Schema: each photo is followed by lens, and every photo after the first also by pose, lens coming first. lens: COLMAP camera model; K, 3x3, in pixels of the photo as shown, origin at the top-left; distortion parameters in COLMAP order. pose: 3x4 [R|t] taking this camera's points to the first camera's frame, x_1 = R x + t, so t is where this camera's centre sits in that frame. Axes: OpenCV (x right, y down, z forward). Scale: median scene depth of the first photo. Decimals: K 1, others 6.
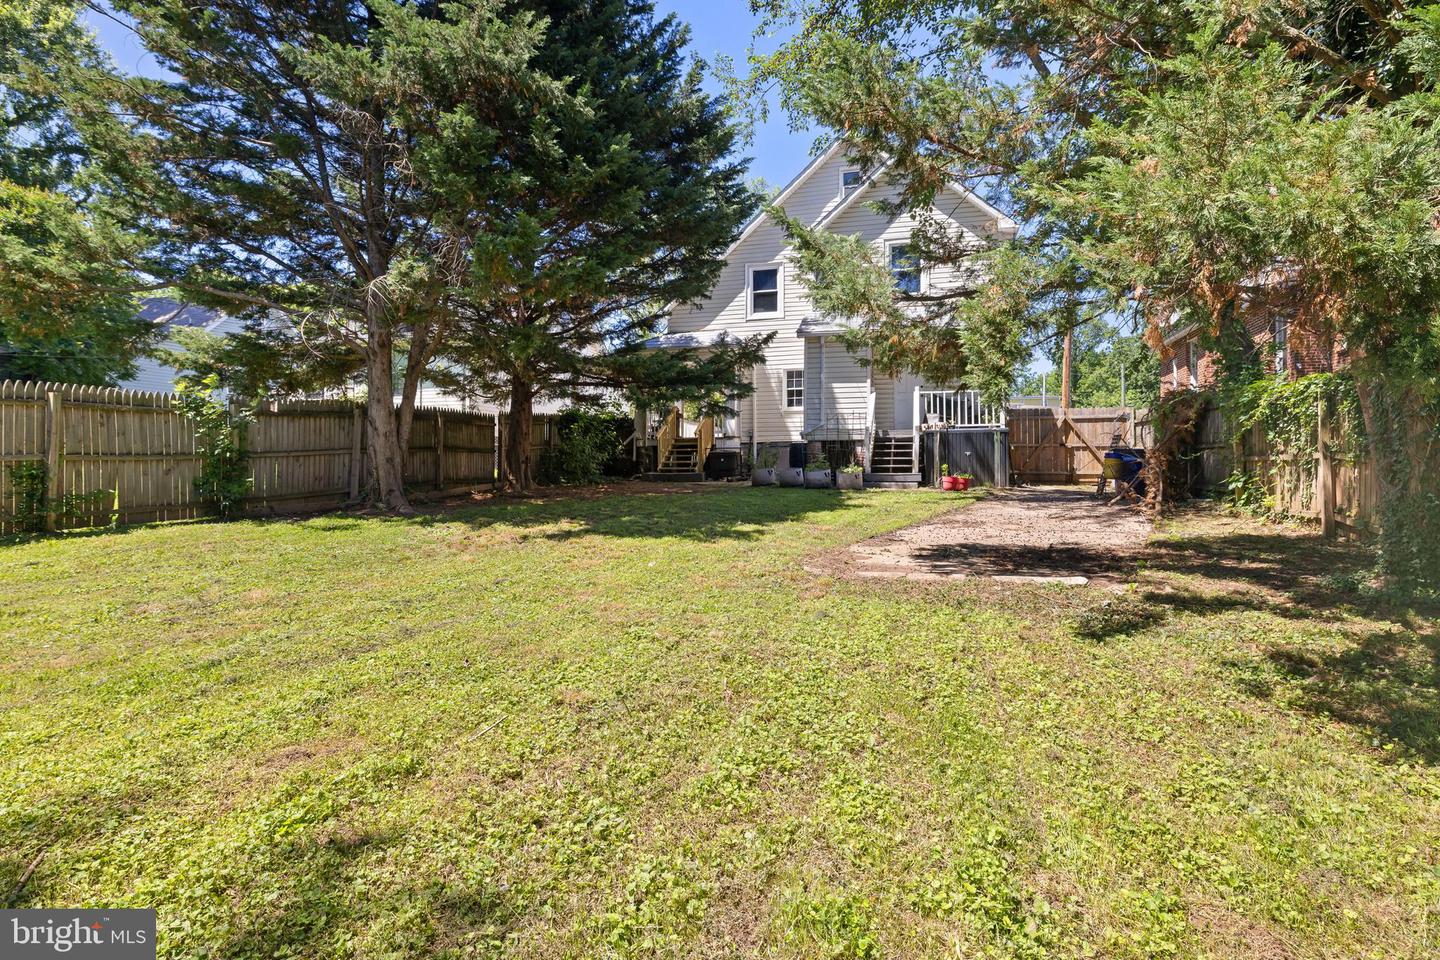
lens RADIAL K [[764.3, 0, 721.1], [0, 764.3, 457.4], [0, 0, 1]] dist [-0.000012, -0.000040]
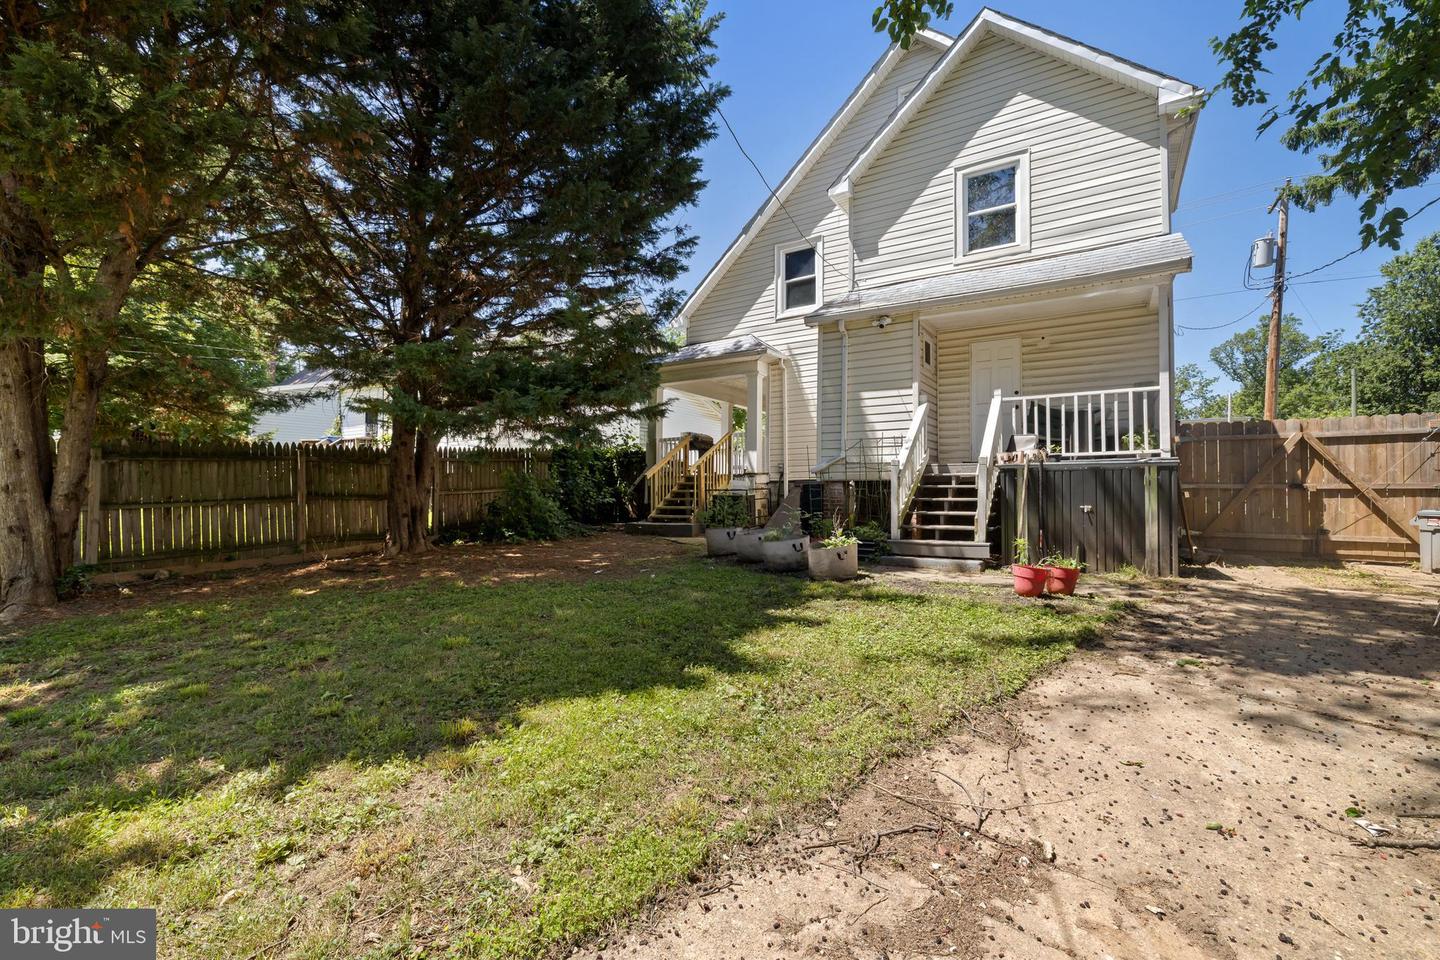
lens RADIAL K [[608.0, 0, 721.8], [0, 608.0, 490.5], [0, 0, 1]] dist [0.000926, 0.000097]
pose [[0.958213, -0.001128, -0.286054, 0.183614], [0.005426, 0.999884, 0.014233, -0.022041], [0.286005, -0.015190, 0.958108, 0.478962]]
